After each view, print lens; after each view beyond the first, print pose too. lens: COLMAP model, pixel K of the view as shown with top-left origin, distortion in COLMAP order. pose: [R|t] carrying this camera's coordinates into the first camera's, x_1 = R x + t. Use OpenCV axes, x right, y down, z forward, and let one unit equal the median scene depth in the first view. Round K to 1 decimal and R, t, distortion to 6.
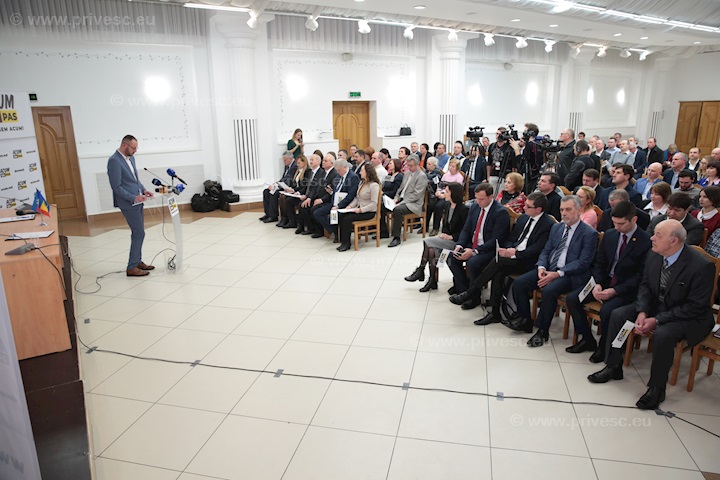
lens RADIAL K [[492.5, 0, 360.0], [0, 492.5, 240.0], [0, 0, 1]] dist [-0.100224, 0.074295]
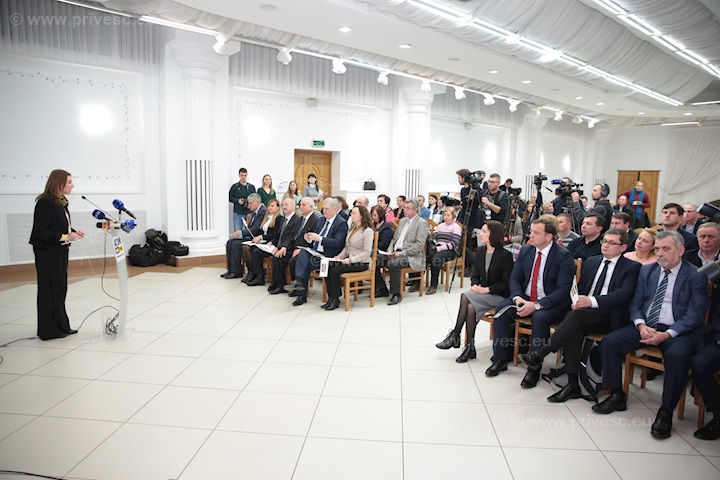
lens RADIAL K [[492.5, 0, 360.0], [0, 492.5, 240.0], [0, 0, 1]] dist [-0.100224, 0.074295]
pose [[0.989254, 0.019141, 0.144948, -0.083176], [0.001227, 0.990272, -0.139142, 0.014354], [-0.146201, 0.137825, 0.979607, 0.143387]]
